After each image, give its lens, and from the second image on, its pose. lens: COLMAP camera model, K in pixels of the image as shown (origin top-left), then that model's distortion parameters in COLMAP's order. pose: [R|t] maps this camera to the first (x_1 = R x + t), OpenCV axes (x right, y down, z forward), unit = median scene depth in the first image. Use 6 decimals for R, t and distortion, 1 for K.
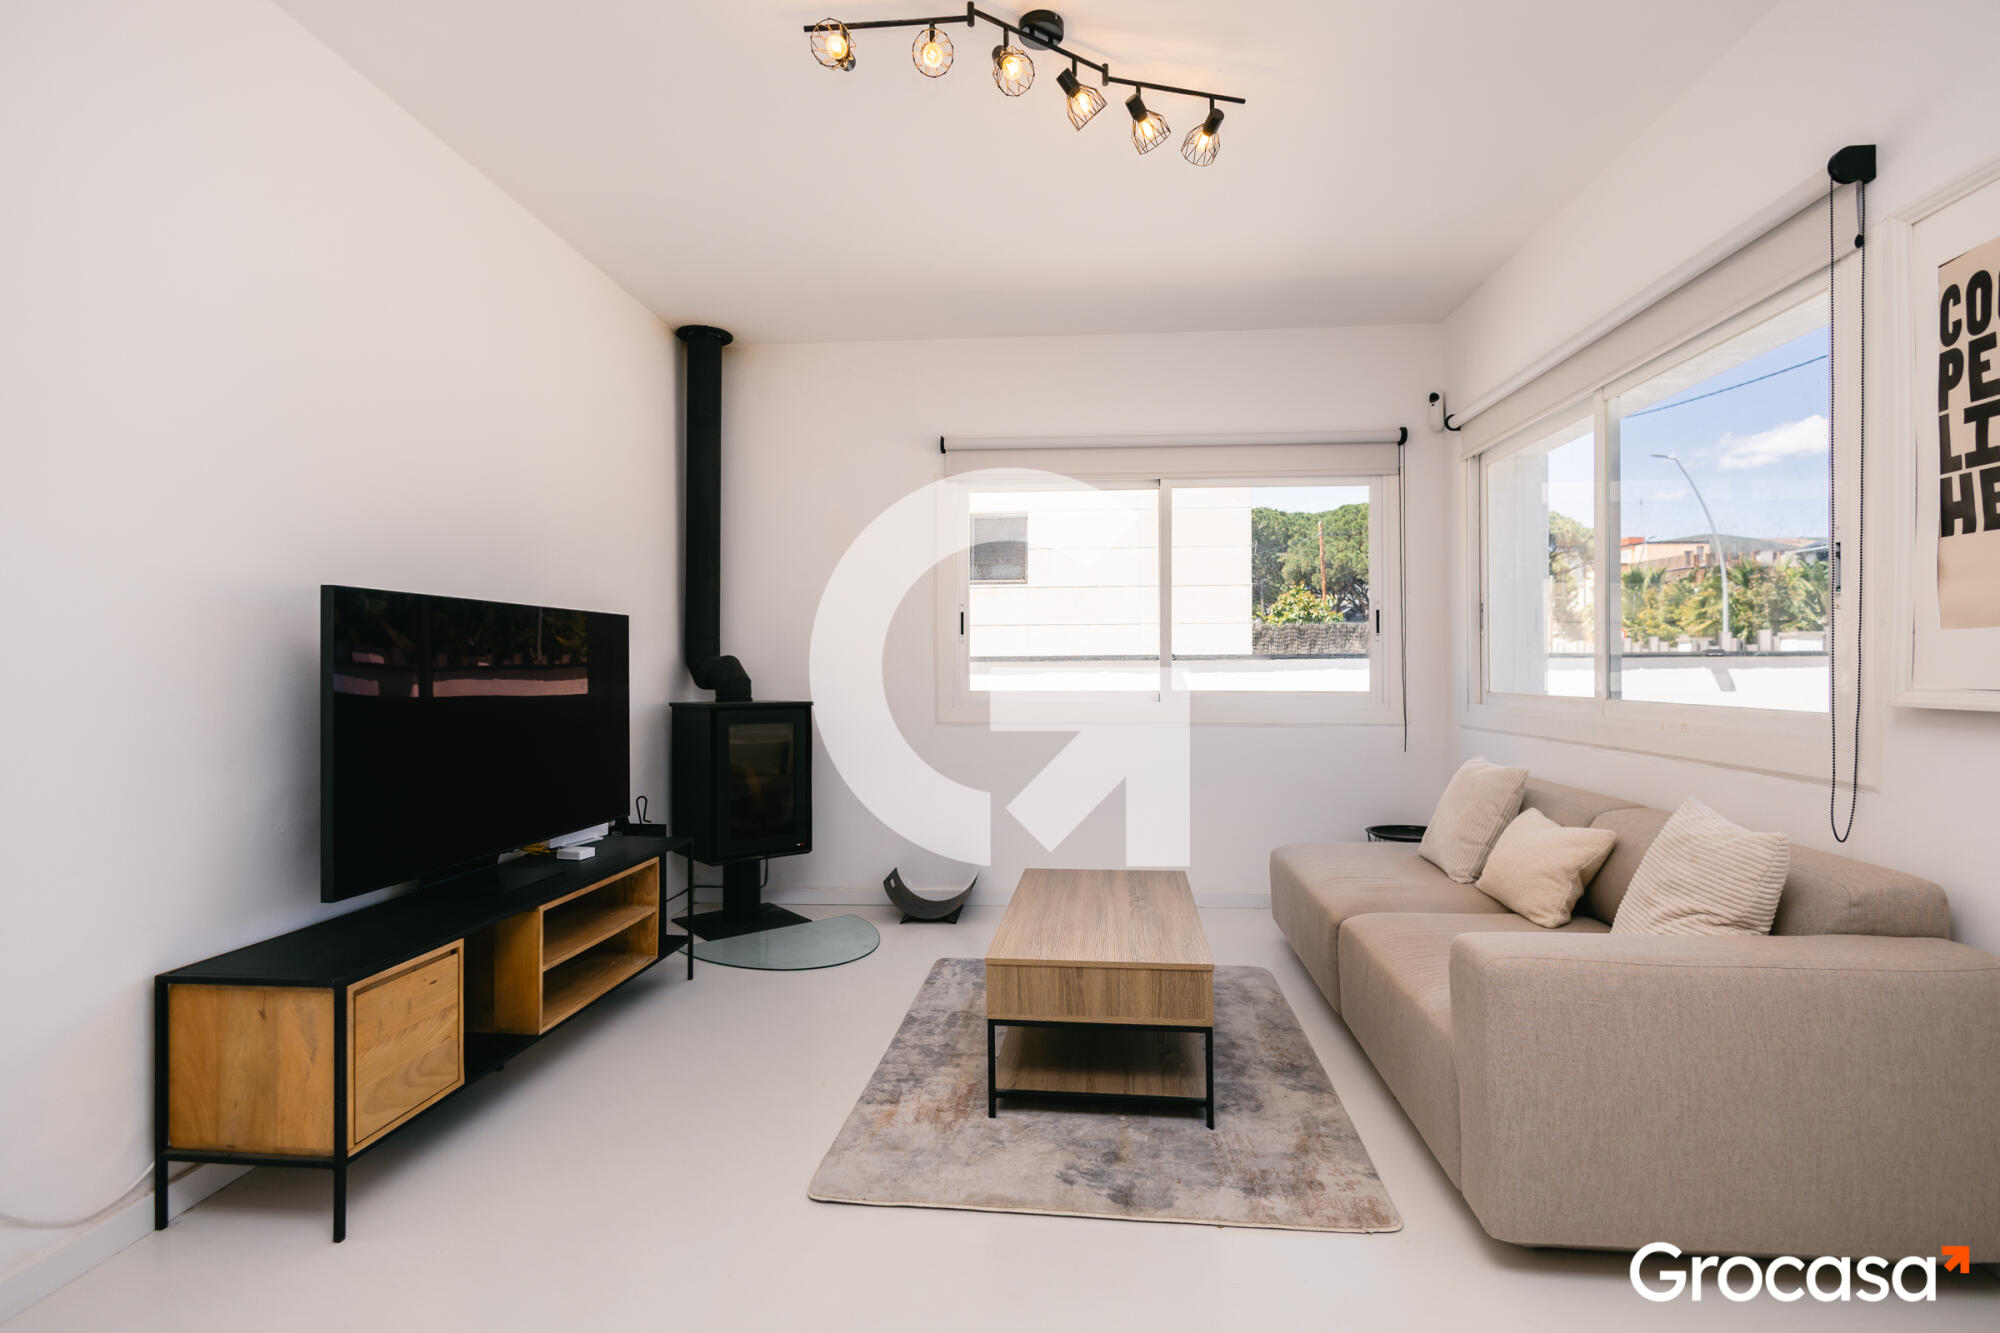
lens RADIAL K [[934.2, 0, 1000.0], [0, 934.2, 666.5], [0, 0, 1]] dist [0.002636, -0.000654]
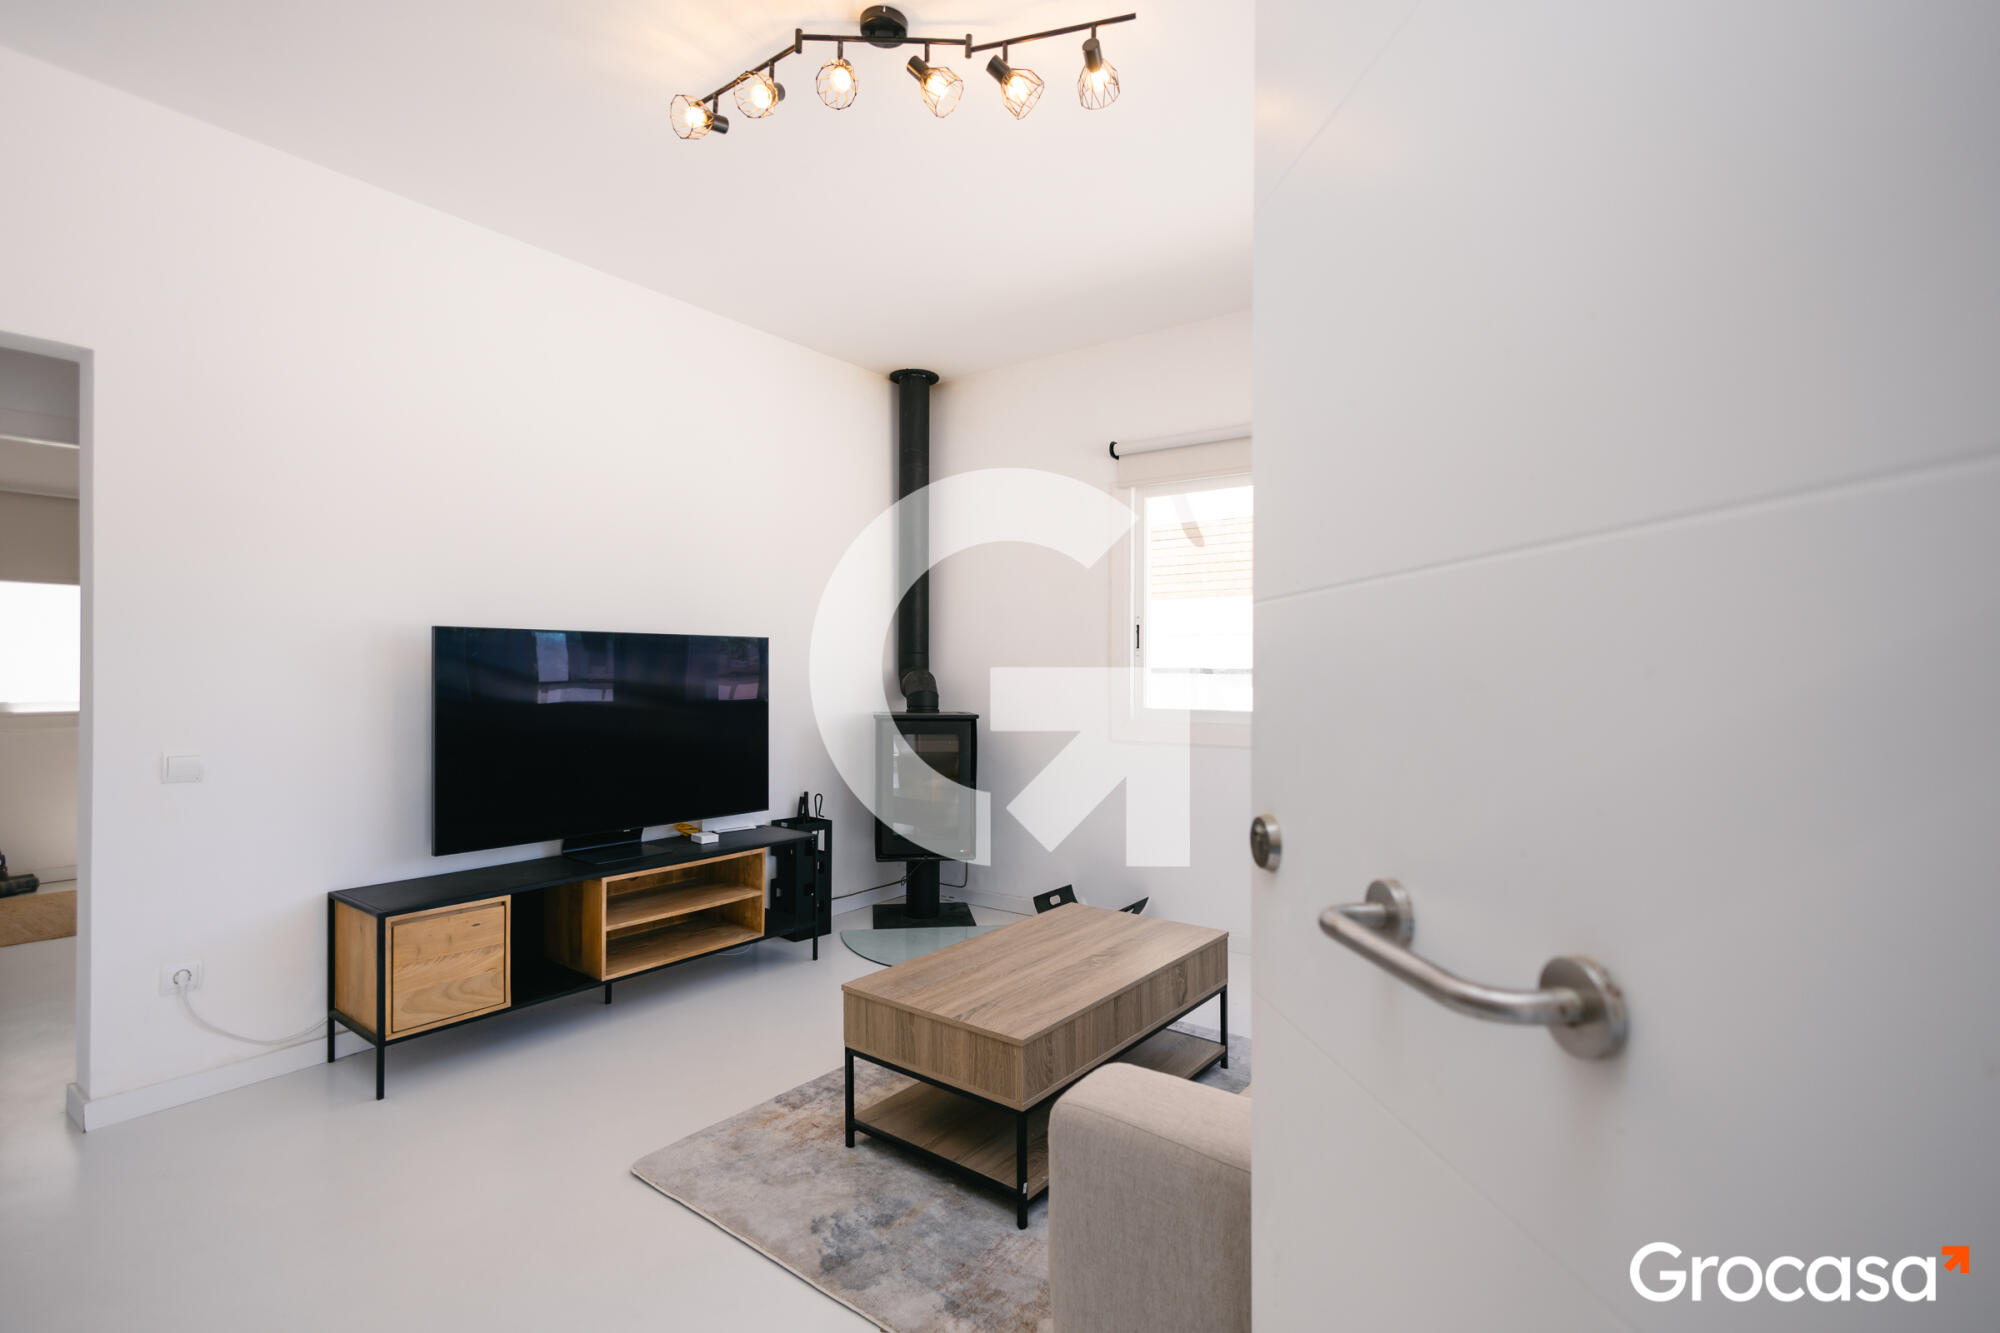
lens RADIAL K [[917.9, 0, 997.7], [0, 917.9, 674.4], [0, 0, 1]] dist [0.001802, 0.000236]
pose [[0.851602, 0.006448, -0.524149, 0.670839], [-0.003890, 0.999975, 0.005981, -0.025760], [0.524174, -0.003055, 0.851606, 0.270668]]
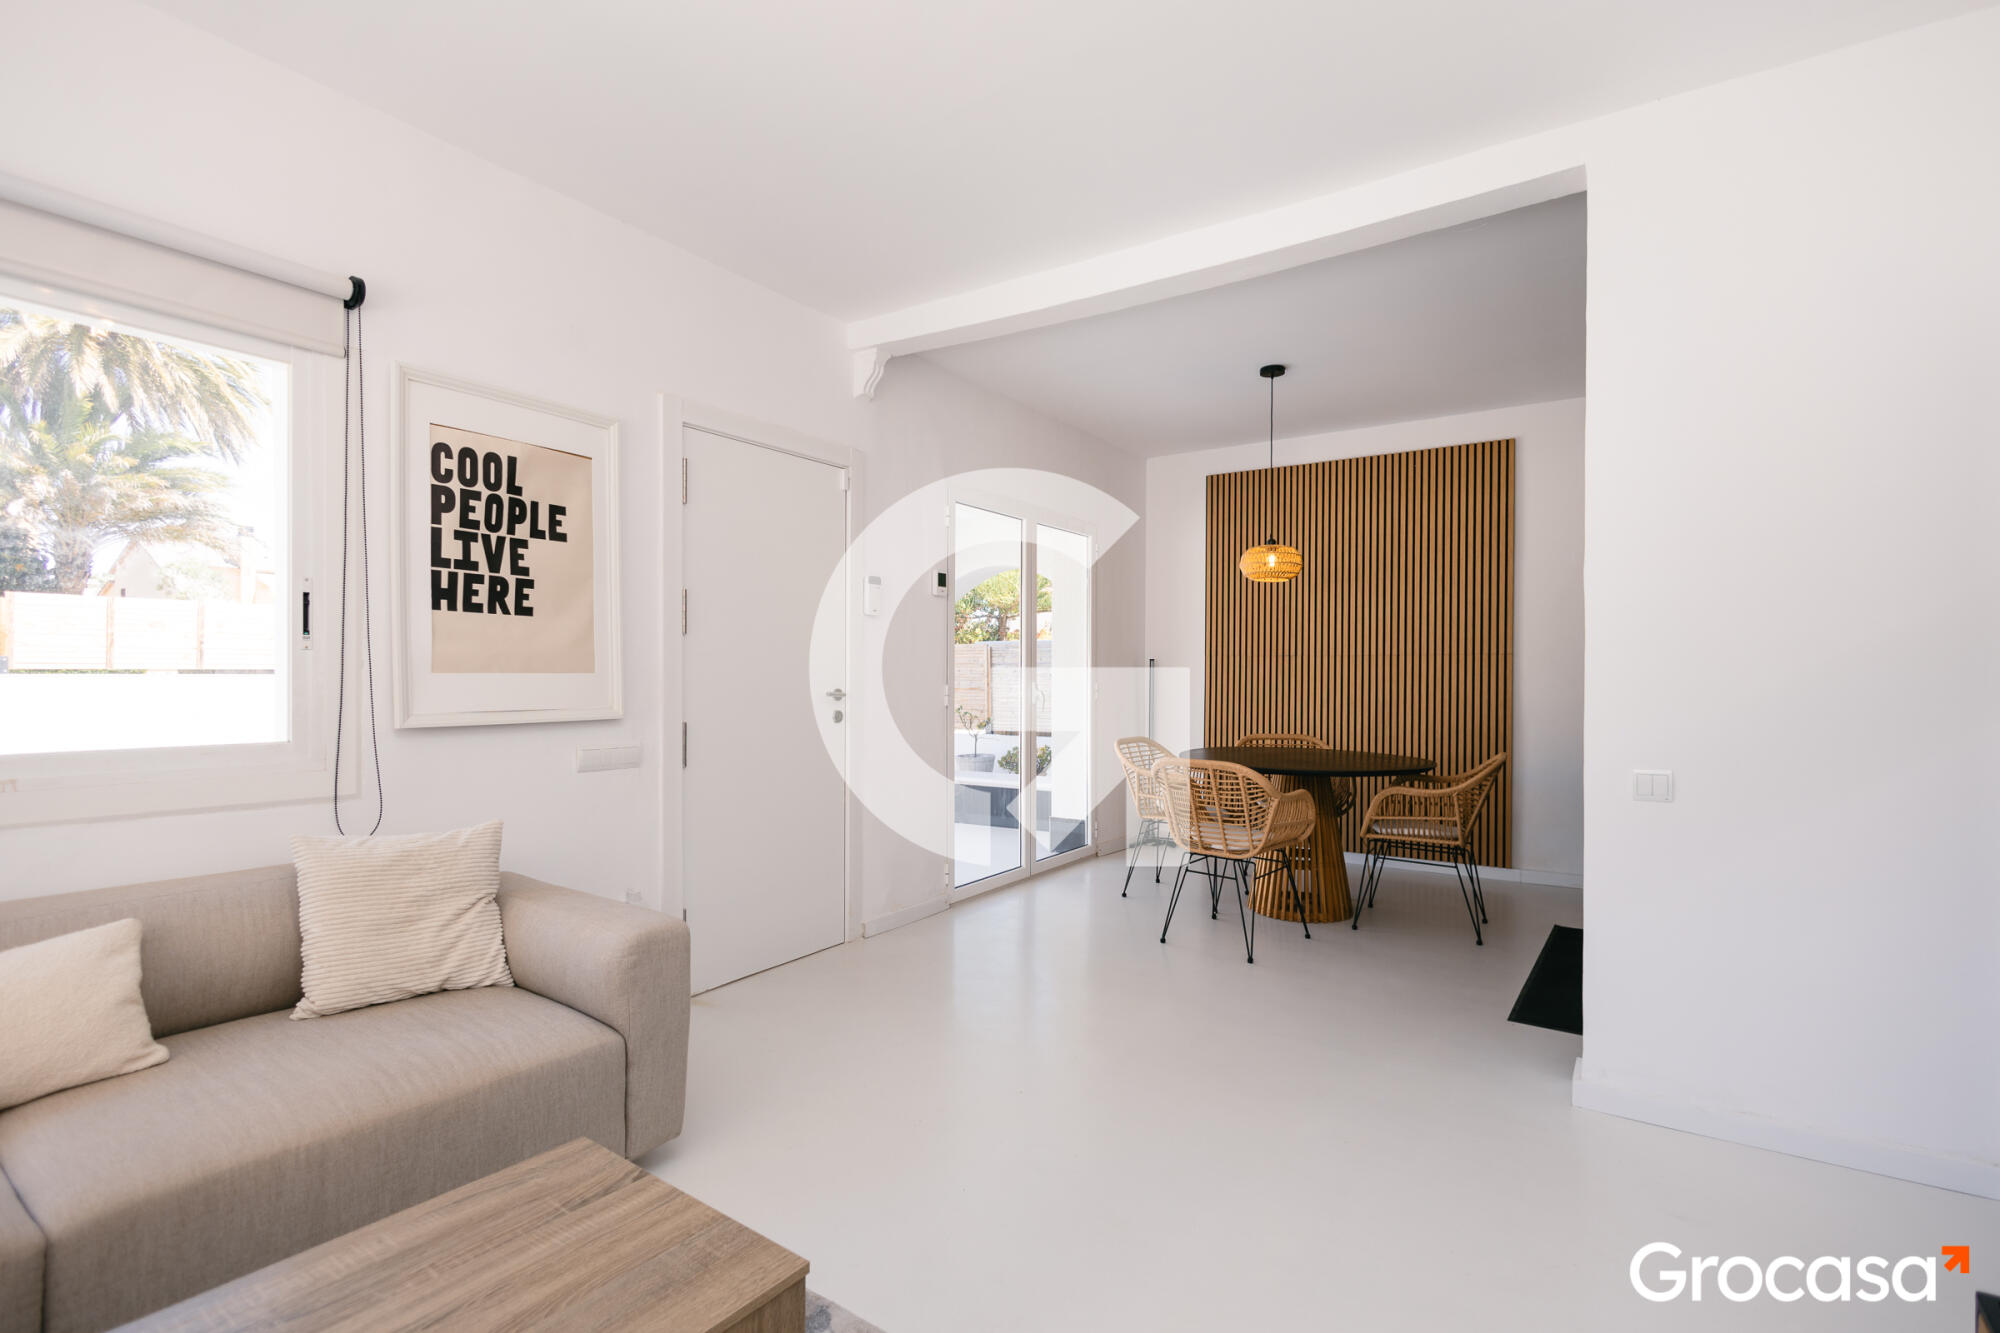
lens RADIAL K [[923.6, 0, 1008.2], [0, 923.6, 685.2], [0, 0, 1]] dist [0.001366, 0.000214]
pose [[-0.875259, -0.000520, 0.483655, -0.390037], [0.002086, 0.999986, 0.004849, -0.020376], [-0.483651, 0.005253, -0.875245, 1.483401]]
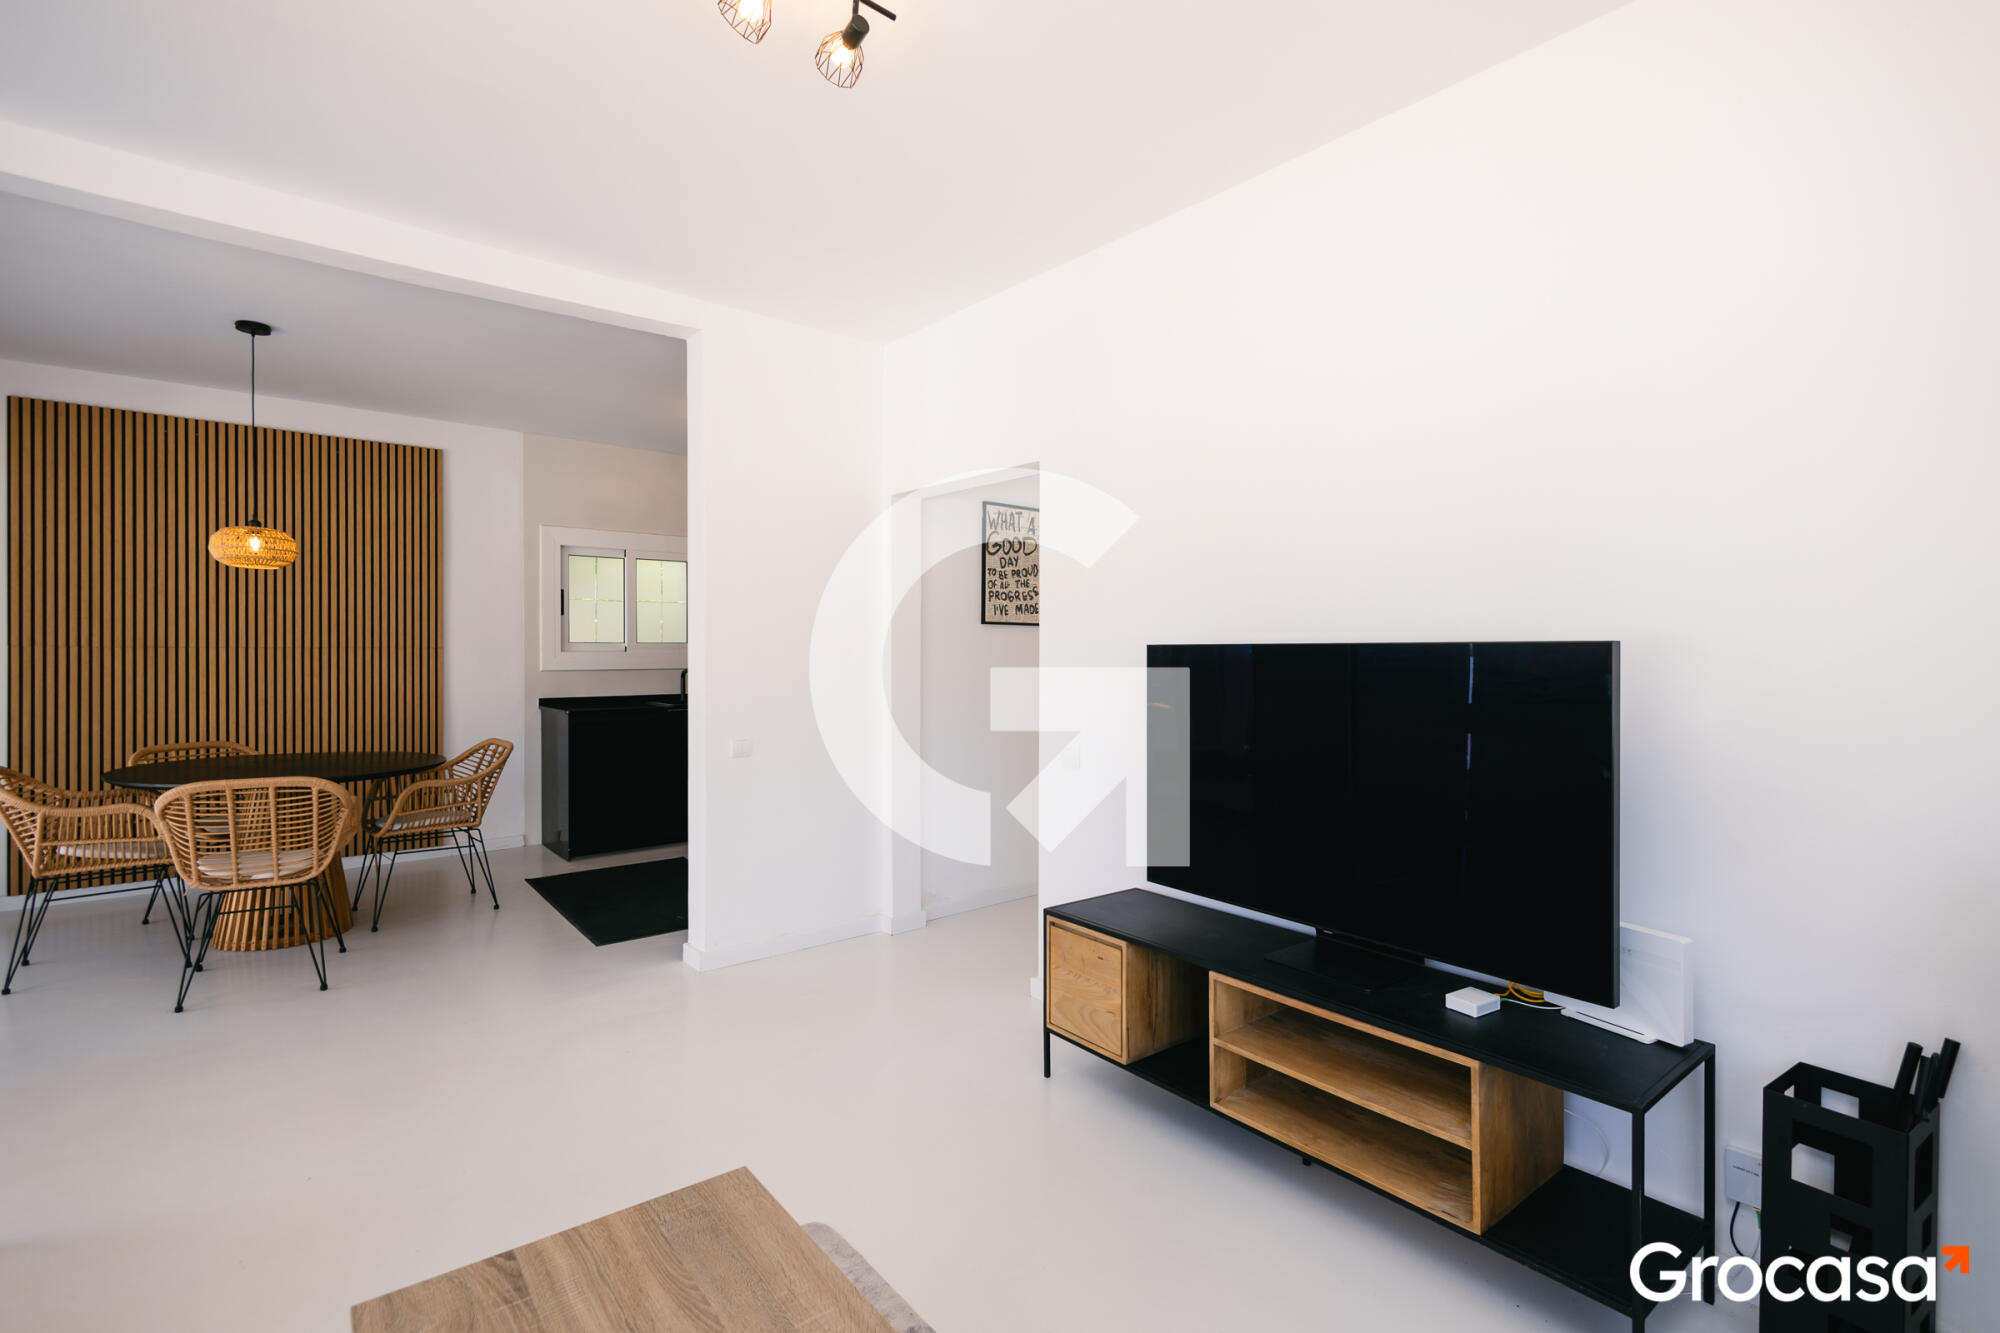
lens RADIAL K [[924.6, 0, 1000.0], [0, 924.6, 666.5], [0, 0, 1]] dist [0.004550, 0.000369]
pose [[-0.708456, 0.017343, -0.705541, 0.348548], [0.005021, 0.999797, 0.019534, -0.077642], [0.705737, 0.010297, -0.708399, 1.710332]]
